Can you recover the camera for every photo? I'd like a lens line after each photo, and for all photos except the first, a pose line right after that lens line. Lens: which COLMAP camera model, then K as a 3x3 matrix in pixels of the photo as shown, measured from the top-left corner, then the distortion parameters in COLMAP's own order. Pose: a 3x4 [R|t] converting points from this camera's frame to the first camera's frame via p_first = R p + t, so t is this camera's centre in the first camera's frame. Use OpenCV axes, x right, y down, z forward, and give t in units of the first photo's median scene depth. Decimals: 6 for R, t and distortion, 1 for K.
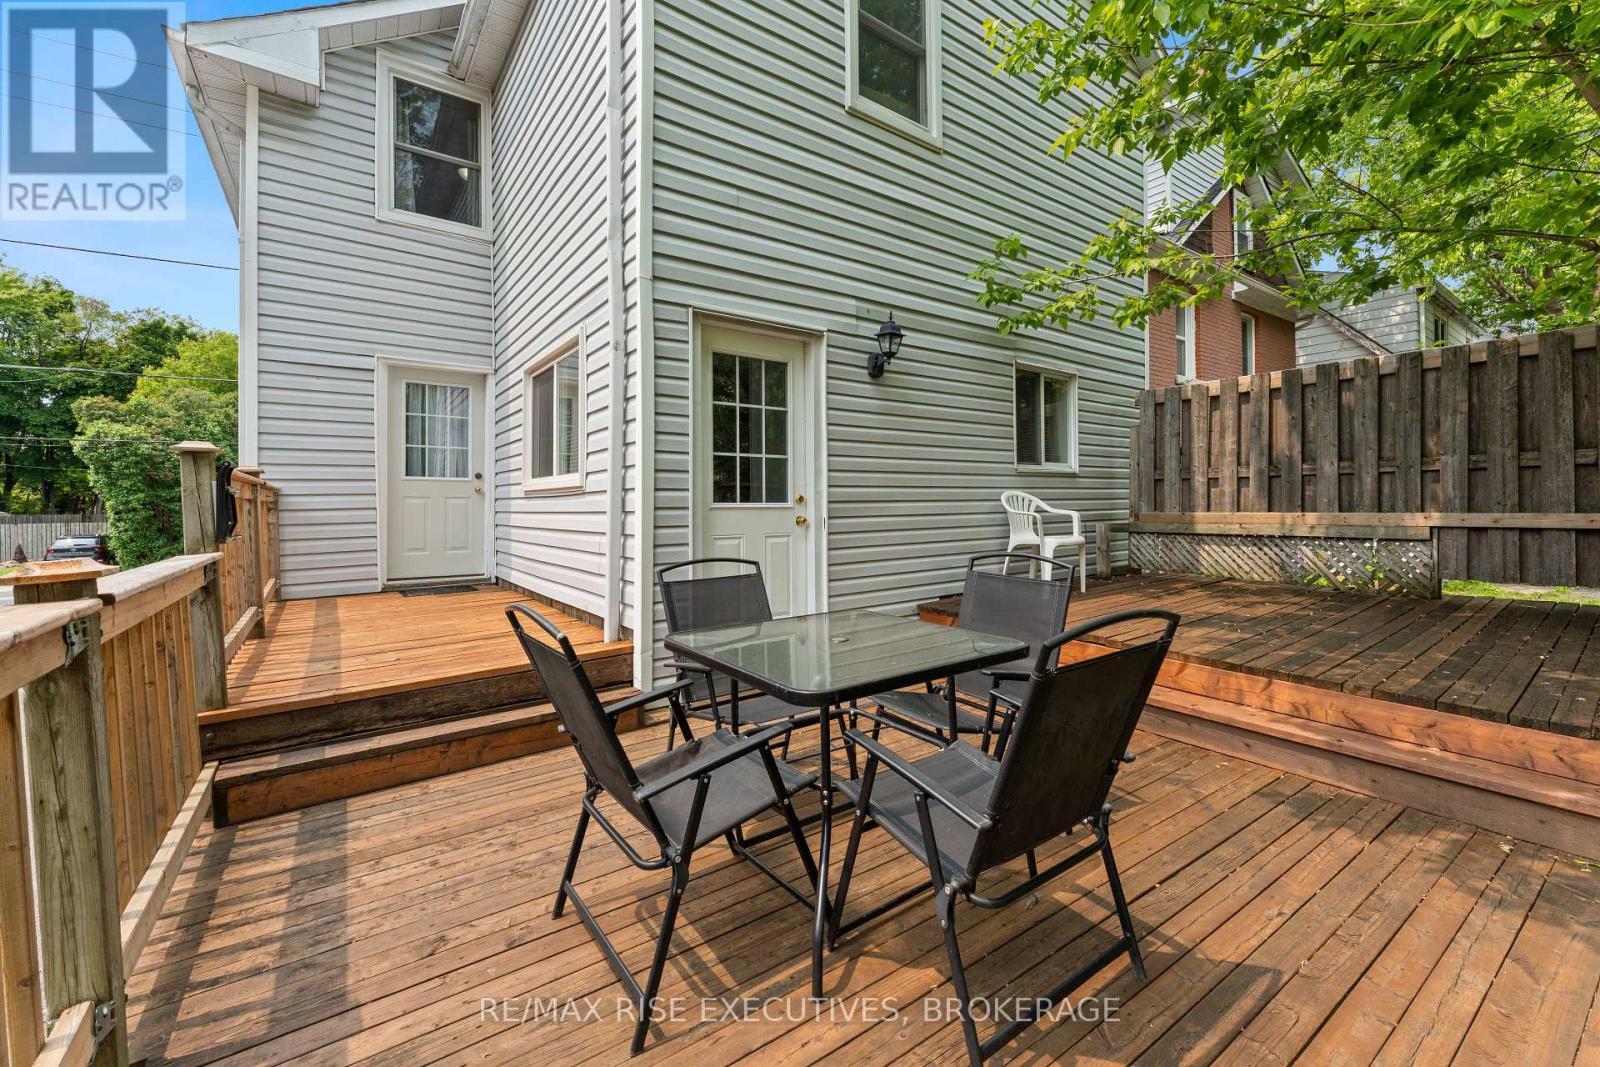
lens RADIAL K [[647.6, 0, 804.2], [0, 647.6, 521.9], [0, 0, 1]] dist [0.001010, 0.000586]
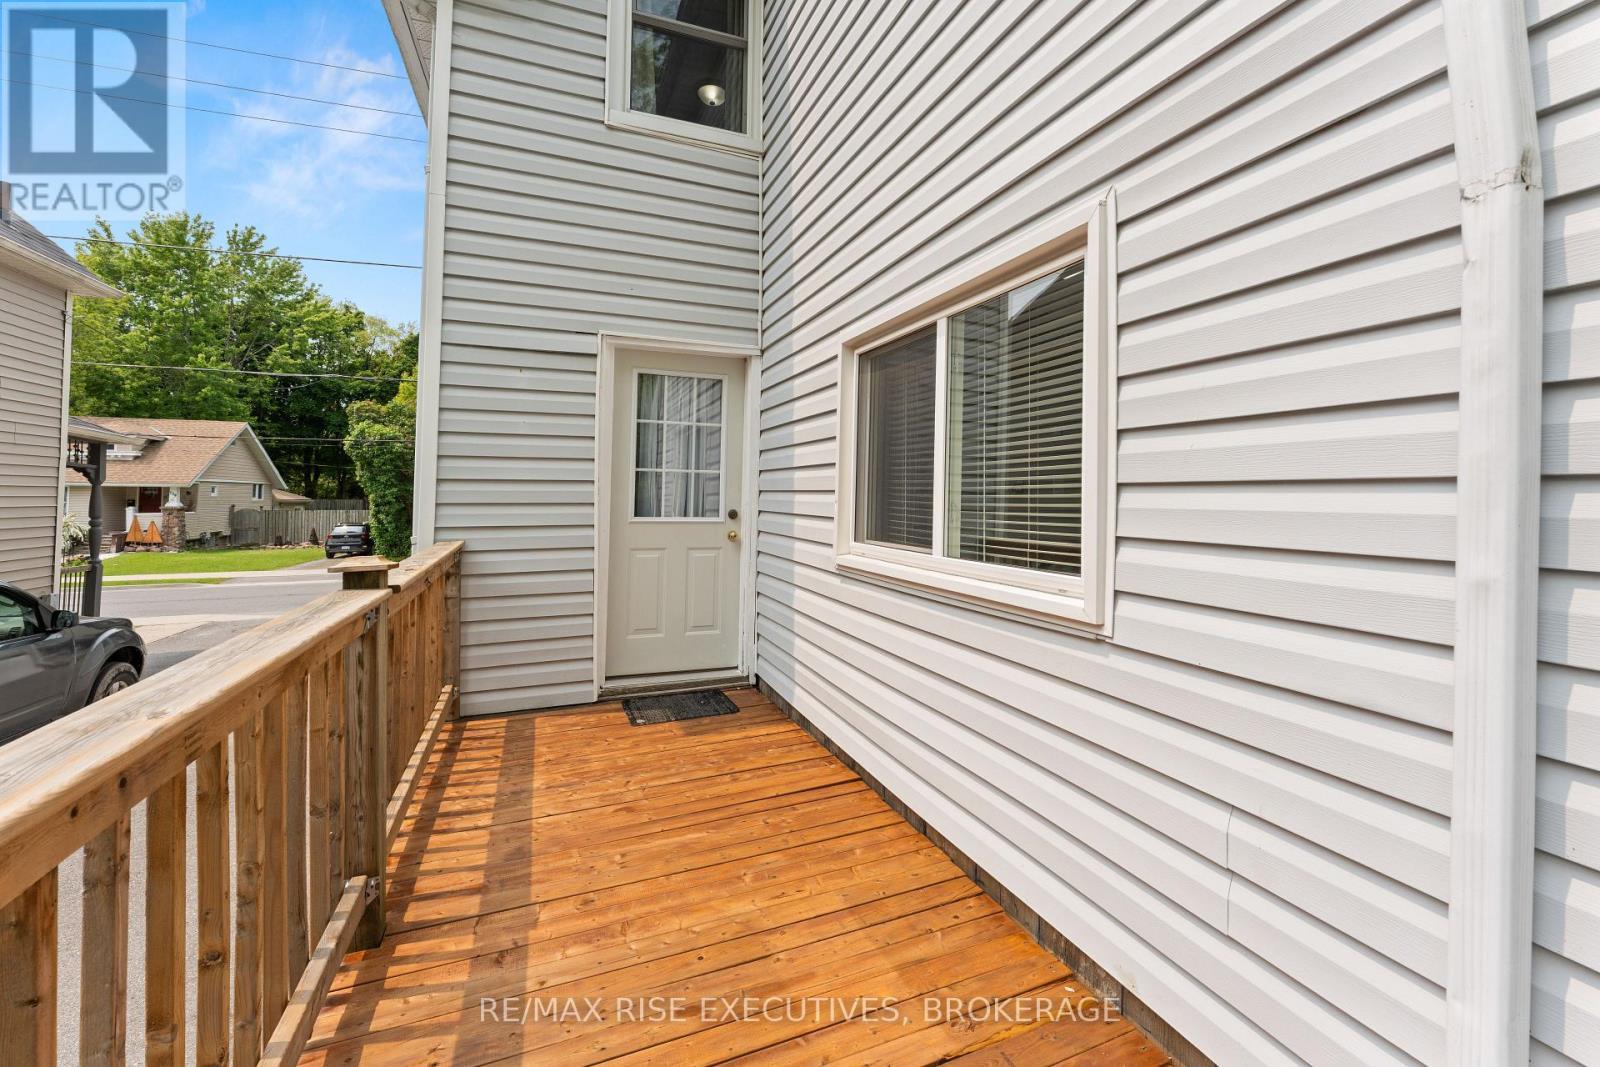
lens RADIAL K [[647.6, 0, 795.9], [0, 647.6, 497.4], [0, 0, 1]] dist [0.001010, 0.000586]
pose [[0.965477, 0.017091, -0.259928, -0.276099], [-0.022323, 0.999603, -0.017190, -0.078600], [0.259531, 0.022399, 0.965475, 0.394714]]
